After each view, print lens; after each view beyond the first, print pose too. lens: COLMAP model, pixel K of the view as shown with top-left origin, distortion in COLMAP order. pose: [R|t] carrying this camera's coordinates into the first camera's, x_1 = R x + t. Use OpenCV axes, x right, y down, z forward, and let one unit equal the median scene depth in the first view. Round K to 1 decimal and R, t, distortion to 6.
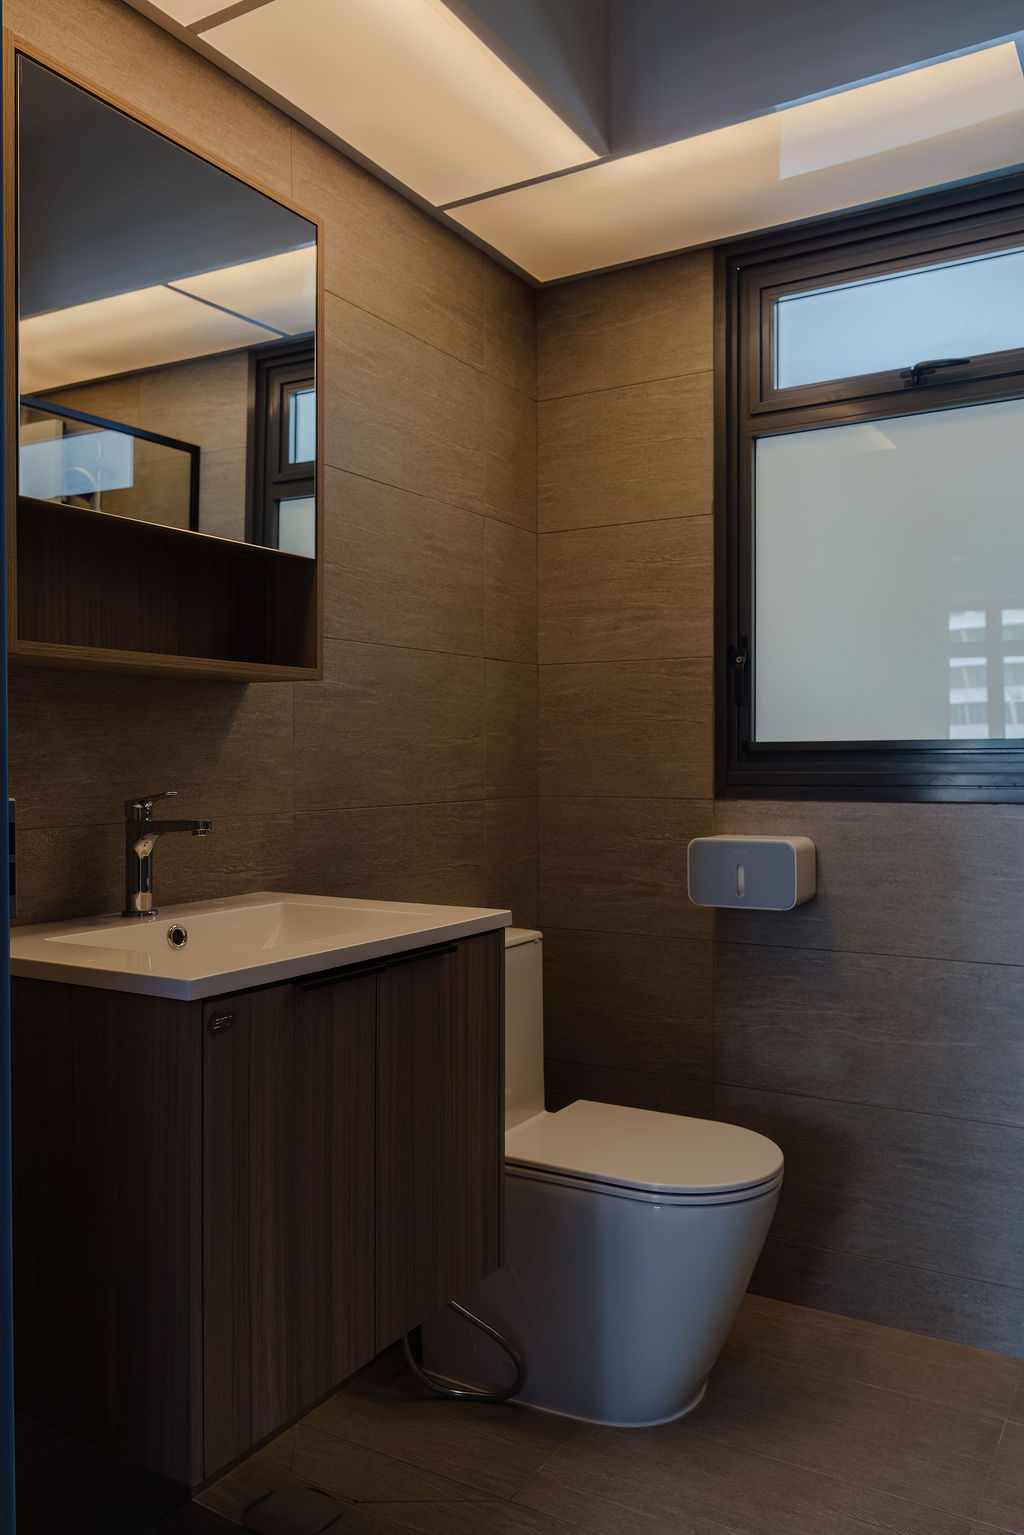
lens RADIAL K [[1189.4, 0, 518.6], [0, 1189.4, 769.3], [0, 0, 1]] dist [-0.007638, -0.002443]
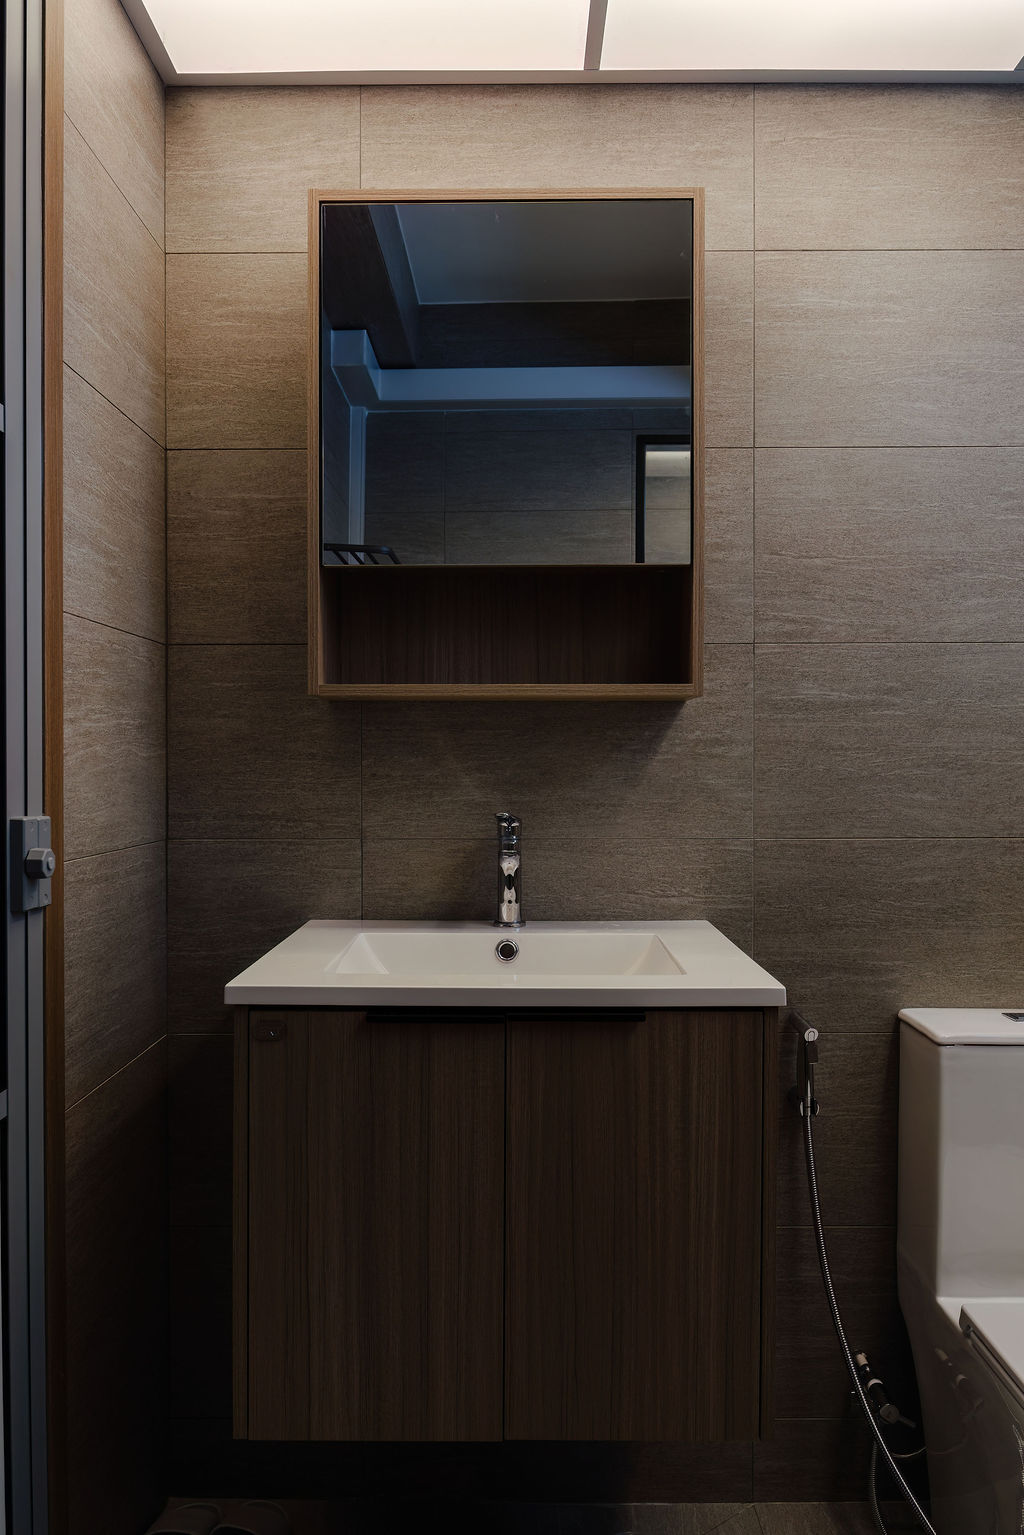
lens RADIAL K [[1042.8, 0, 512.8], [0, 1042.8, 759.5], [0, 0, 1]] dist [-0.000850, -0.001401]
pose [[0.493186, 0.001065, -0.869923, 0.437355], [-0.008777, 0.999954, -0.003752, -0.021034], [0.869880, 0.009486, 0.493173, 0.462935]]
